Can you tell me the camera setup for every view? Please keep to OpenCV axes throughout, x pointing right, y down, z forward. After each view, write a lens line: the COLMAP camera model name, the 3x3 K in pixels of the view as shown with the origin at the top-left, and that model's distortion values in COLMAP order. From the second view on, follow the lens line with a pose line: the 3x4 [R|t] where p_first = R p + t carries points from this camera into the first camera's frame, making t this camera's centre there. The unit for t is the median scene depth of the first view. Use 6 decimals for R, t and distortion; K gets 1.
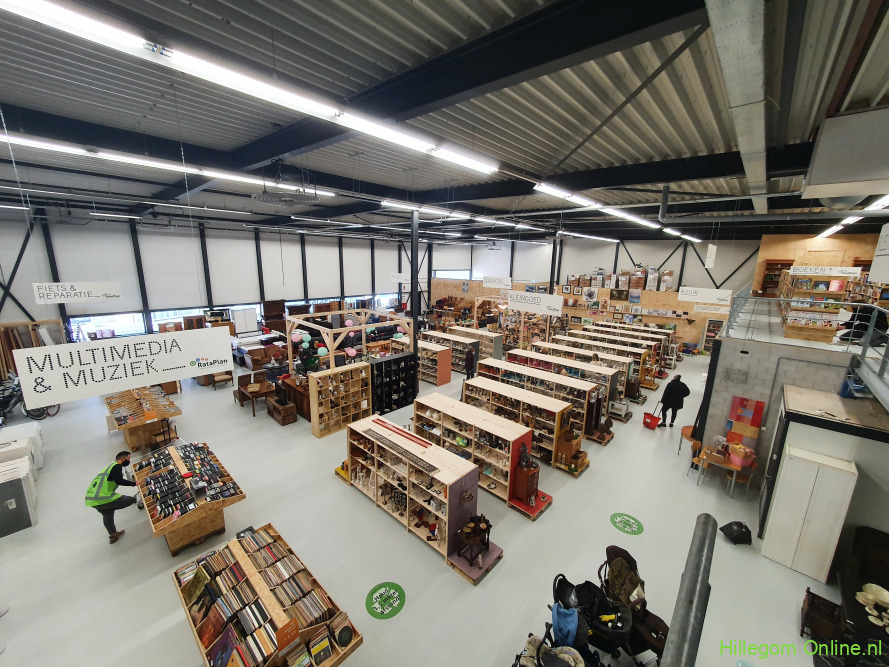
lens RADIAL K [[354.7, 0, 443.4], [0, 354.7, 330.7], [0, 0, 1]] dist [0.000260, 0.000044]
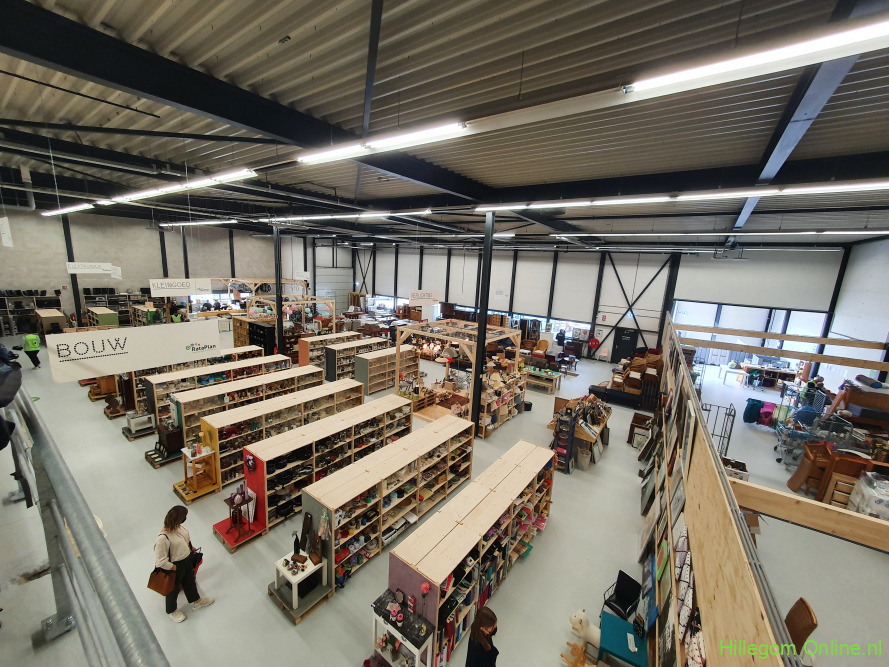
lens RADIAL K [[354.7, 0, 443.4], [0, 354.7, 330.7], [0, 0, 1]] dist [0.000260, 0.000044]
pose [[0.101781, 0.160682, -0.981744, 0.631134], [-0.250229, 0.959275, 0.131062, -0.127001], [0.962822, 0.232321, 0.137843, 0.700915]]
